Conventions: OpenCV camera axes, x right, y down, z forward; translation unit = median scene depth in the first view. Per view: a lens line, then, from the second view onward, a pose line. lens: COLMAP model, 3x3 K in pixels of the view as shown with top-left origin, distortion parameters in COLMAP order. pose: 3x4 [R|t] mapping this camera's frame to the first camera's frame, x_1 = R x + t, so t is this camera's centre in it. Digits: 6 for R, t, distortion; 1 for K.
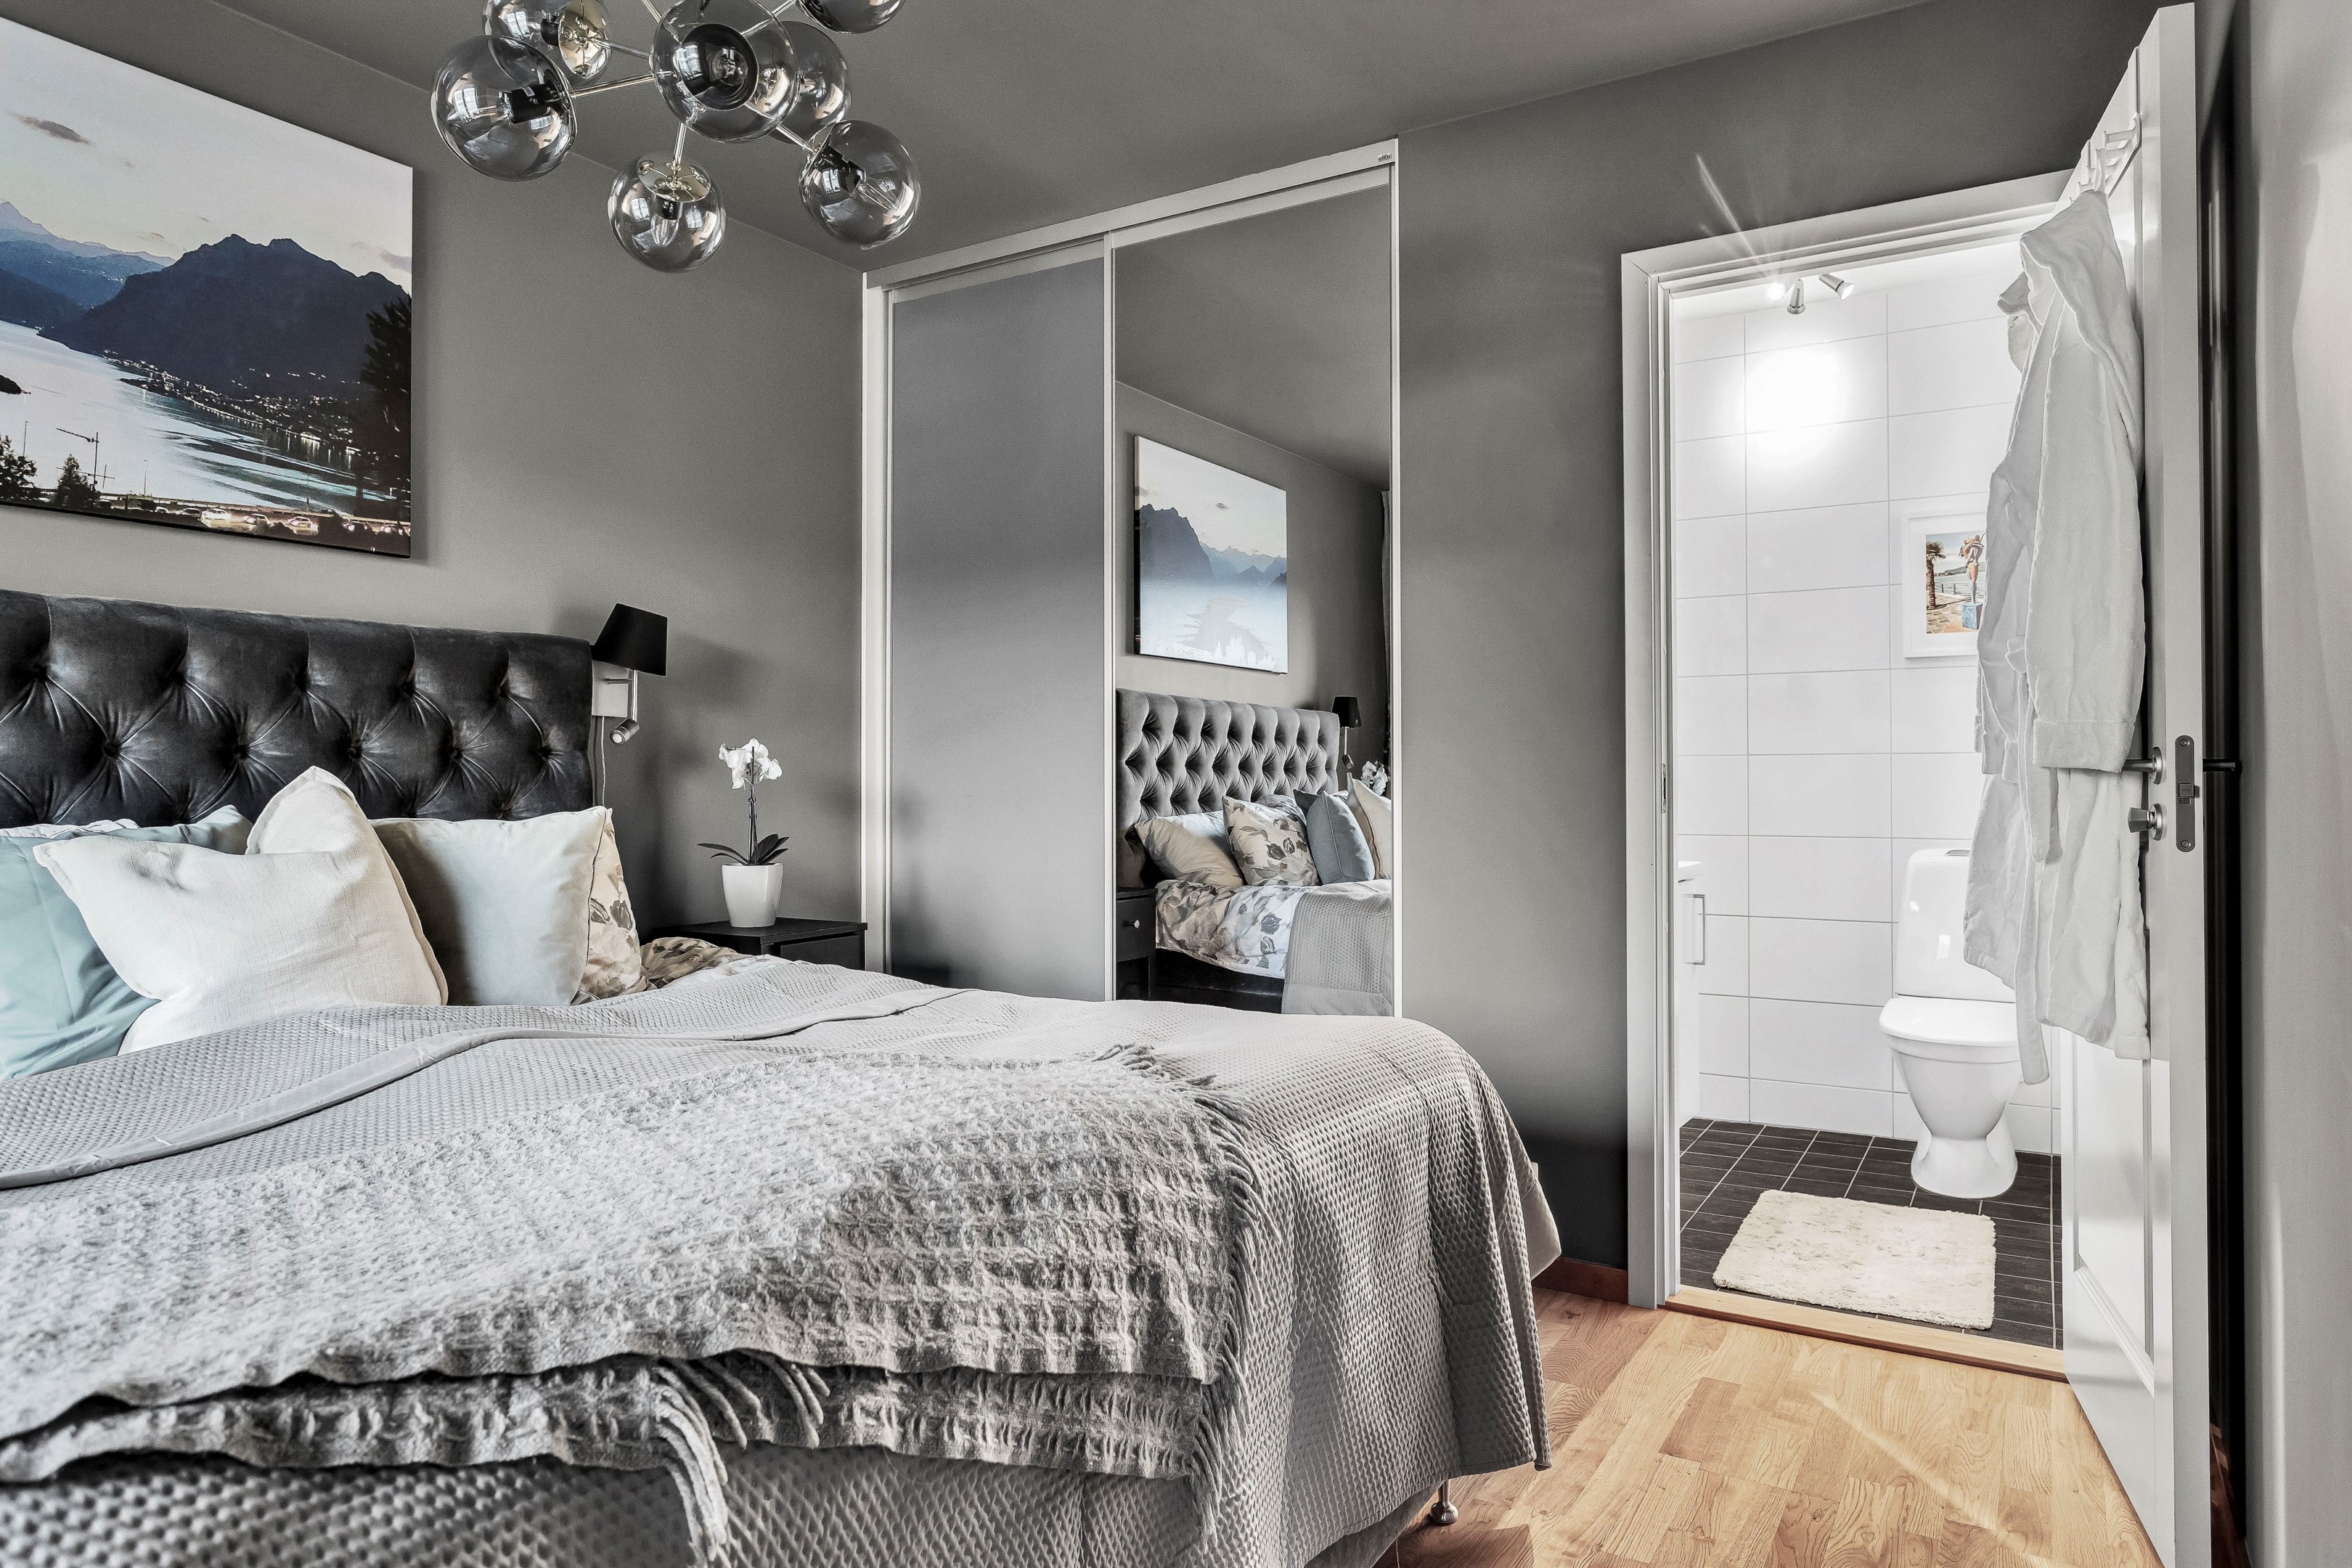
lens RADIAL K [[1428.6, 0, 1170.9], [0, 1428.6, 778.4], [0, 0, 1]] dist [-0.000548, 0.003280]
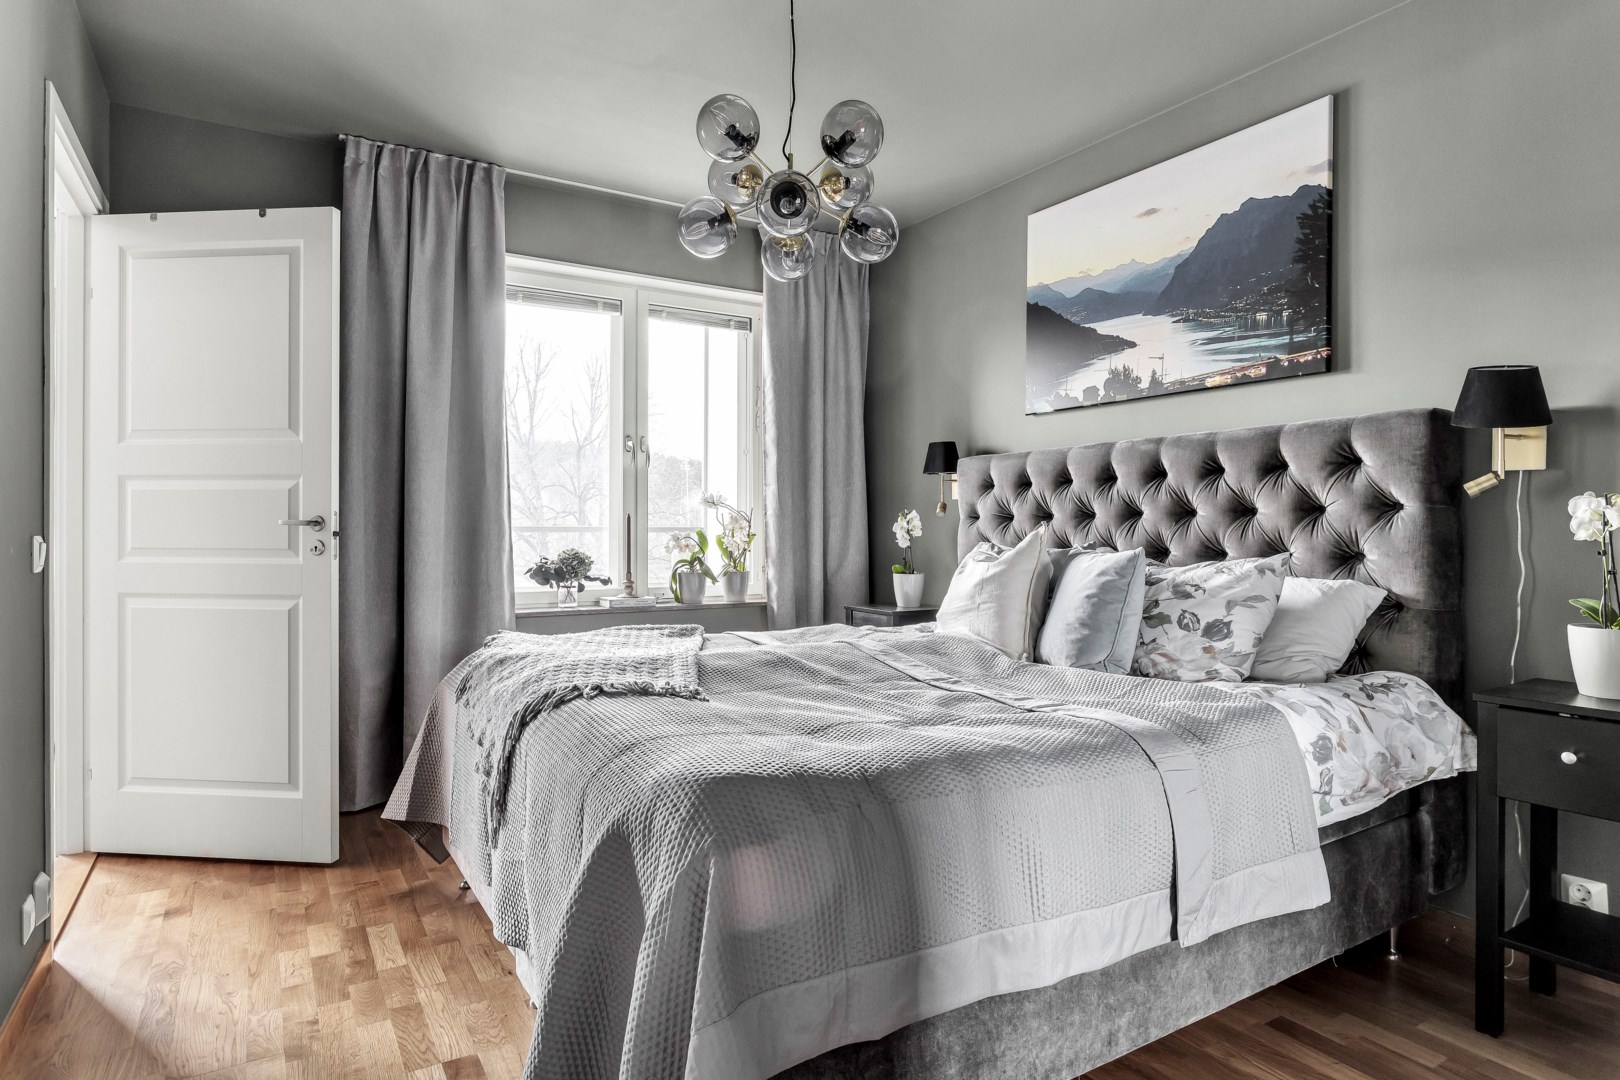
lens RADIAL K [[984.0, 0, 805.4], [0, 984.0, 535.1], [0, 0, 1]] dist [-0.000548, 0.003280]
pose [[-0.460210, 0.005157, -0.887795, 0.601435], [-0.001453, 0.999977, 0.006562, 0.001023], [0.887809, 0.004310, -0.460192, 1.041836]]
